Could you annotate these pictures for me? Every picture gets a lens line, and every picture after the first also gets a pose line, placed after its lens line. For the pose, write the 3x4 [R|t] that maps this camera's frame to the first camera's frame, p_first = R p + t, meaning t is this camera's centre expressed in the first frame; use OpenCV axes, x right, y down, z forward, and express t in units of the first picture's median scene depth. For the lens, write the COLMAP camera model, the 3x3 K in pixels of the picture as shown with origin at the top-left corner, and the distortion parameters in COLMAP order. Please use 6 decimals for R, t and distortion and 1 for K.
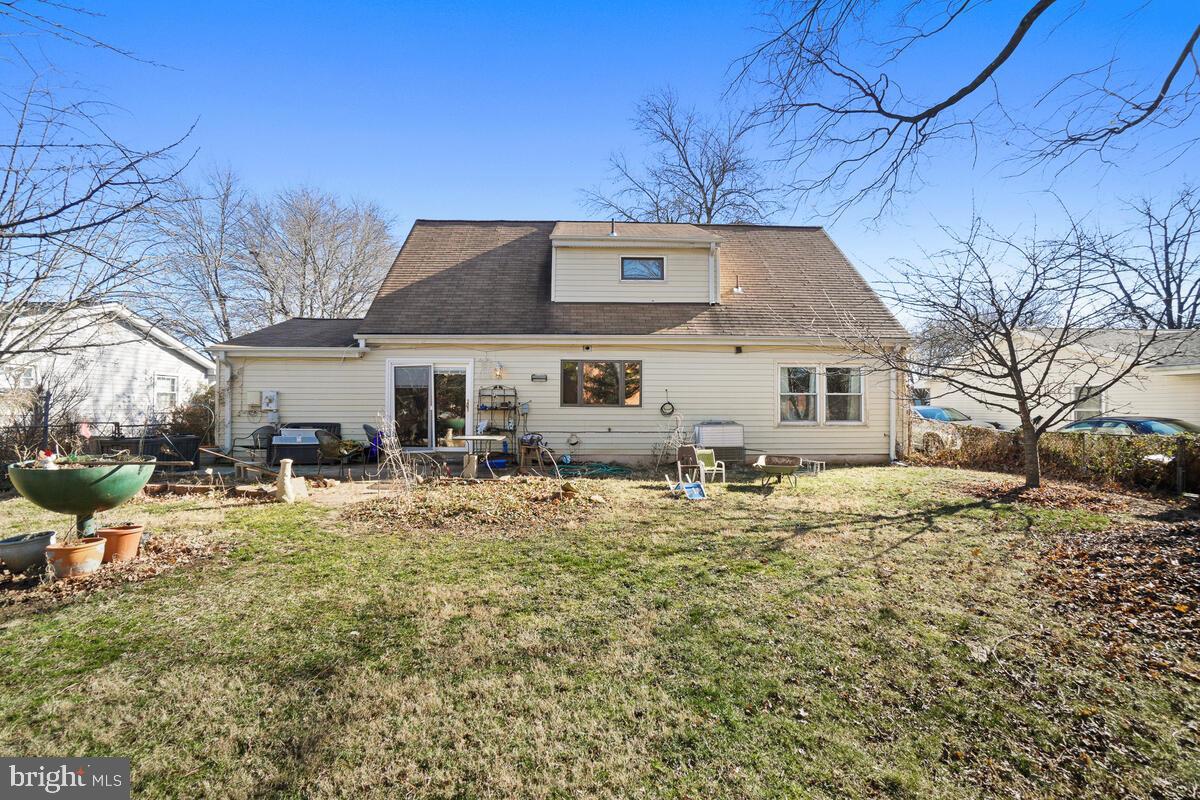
lens RADIAL K [[540.3, 0, 601.0], [0, 540.3, 401.4], [0, 0, 1]] dist [-0.039605, 0.000848]
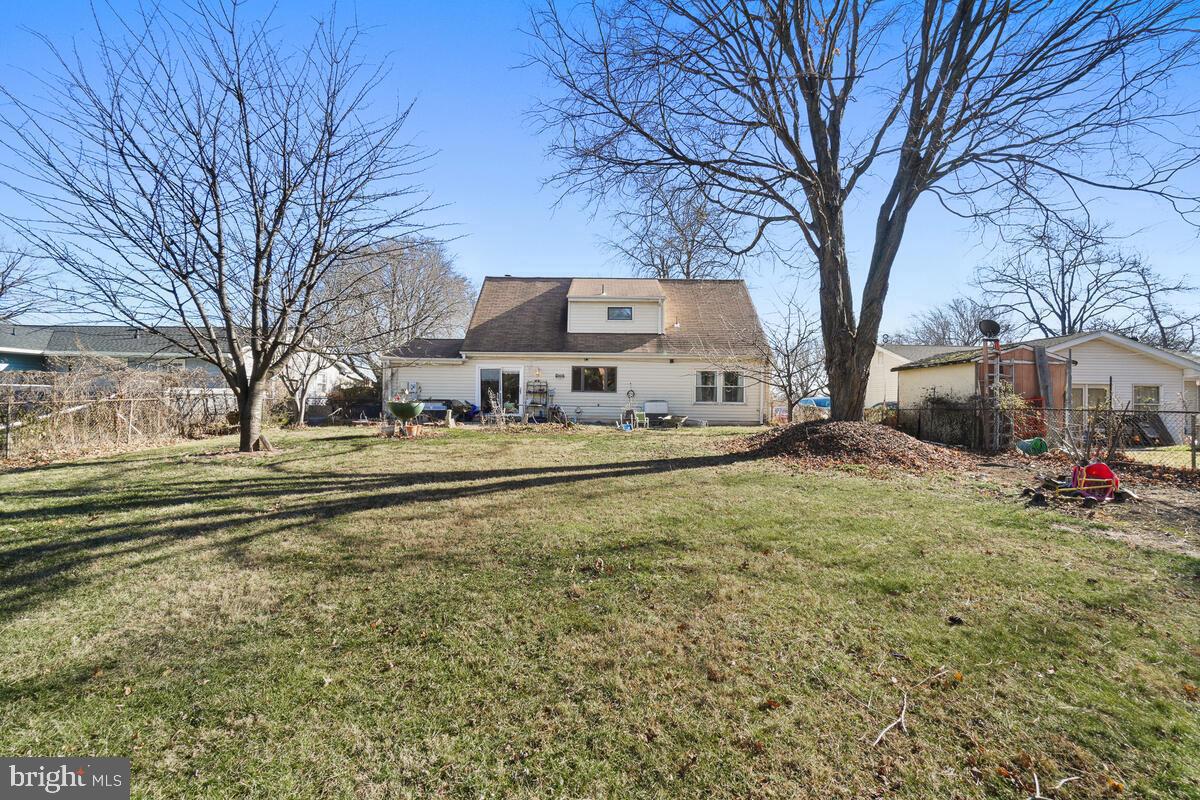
lens RADIAL K [[540.3, 0, 604.1], [0, 540.3, 393.5], [0, 0, 1]] dist [-0.039605, 0.000848]
pose [[0.999108, 0.009769, -0.041081, 0.107372], [-0.010262, 0.999878, -0.011806, 0.035193], [0.040961, 0.012217, 0.999086, -0.792785]]
